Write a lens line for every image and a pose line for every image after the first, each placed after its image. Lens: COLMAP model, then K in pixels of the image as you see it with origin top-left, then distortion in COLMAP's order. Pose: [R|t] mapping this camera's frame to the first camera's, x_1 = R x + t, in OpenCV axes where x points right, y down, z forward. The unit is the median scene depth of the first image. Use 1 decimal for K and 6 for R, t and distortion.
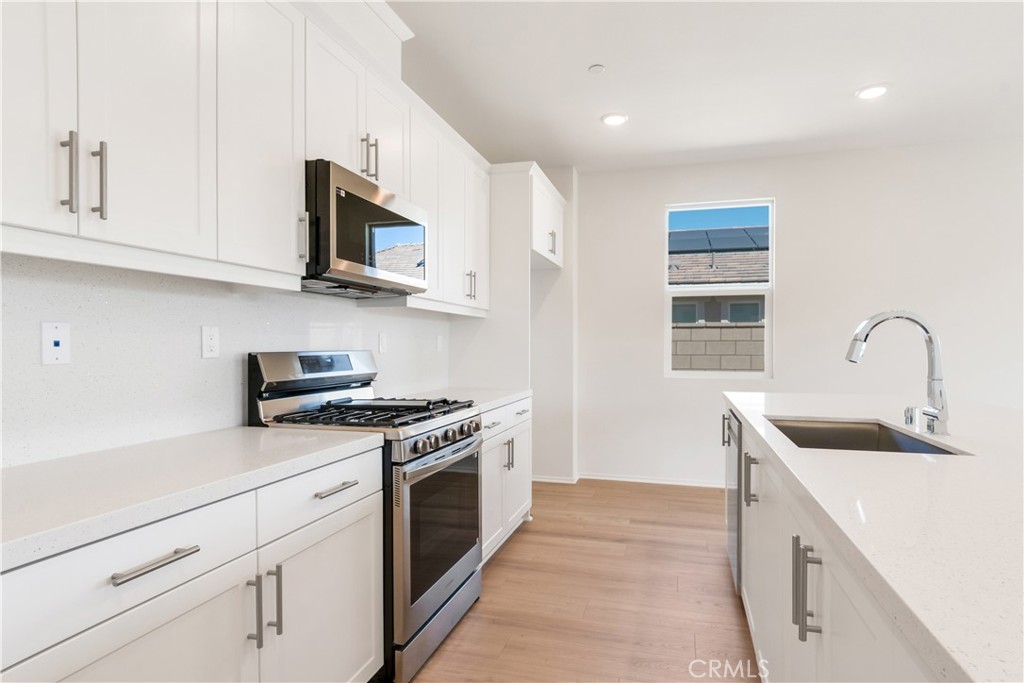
lens RADIAL K [[547.5, 0, 532.5], [0, 547.5, 352.6], [0, 0, 1]] dist [-0.003364, -0.000637]
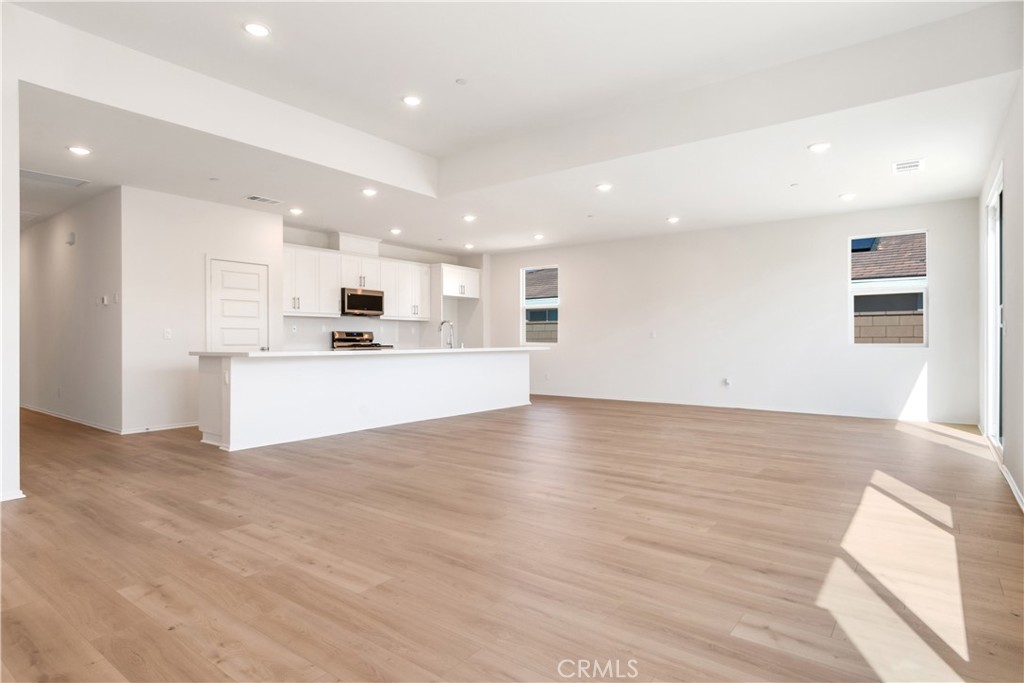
lens RADIAL K [[549.4, 0, 544.3], [0, 549.4, 342.6], [0, 0, 1]] dist [-0.000112, -0.000558]
pose [[0.937872, 0.003840, -0.346961, 1.409329], [-0.004426, 0.999990, -0.000896, 0.046622], [0.346954, 0.002376, 0.937879, -1.372058]]
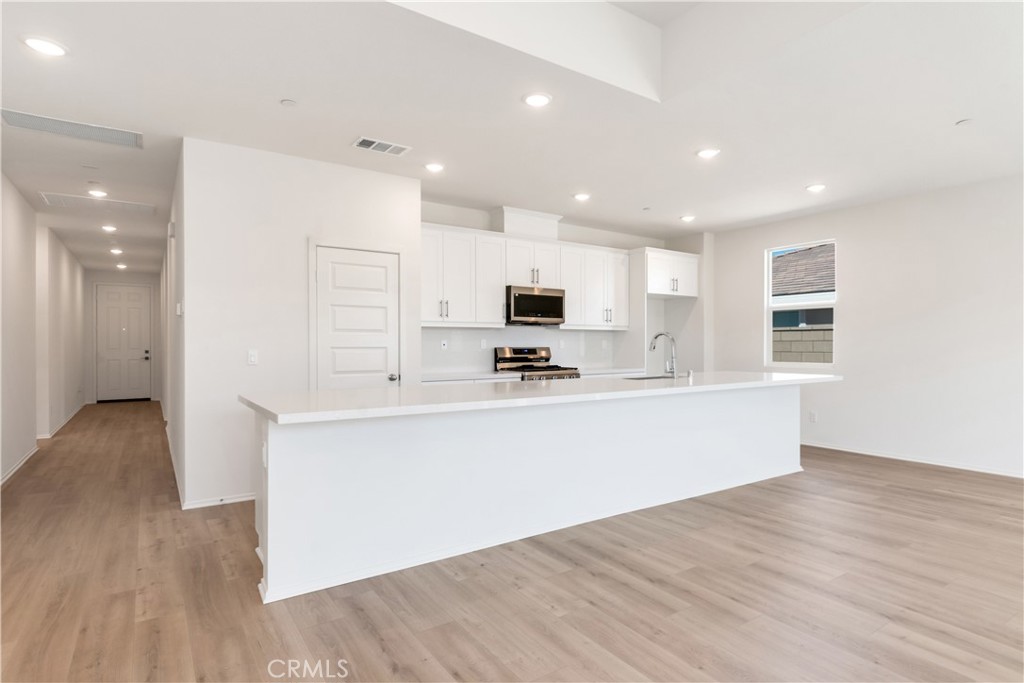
lens RADIAL K [[549.4, 0, 544.3], [0, 549.4, 342.6], [0, 0, 1]] dist [-0.000112, -0.000558]
pose [[0.775808, -0.000480, -0.630968, 0.905728], [-0.005269, 0.999960, -0.007238, -0.004143], [0.630947, 0.008940, 0.775775, -0.673462]]
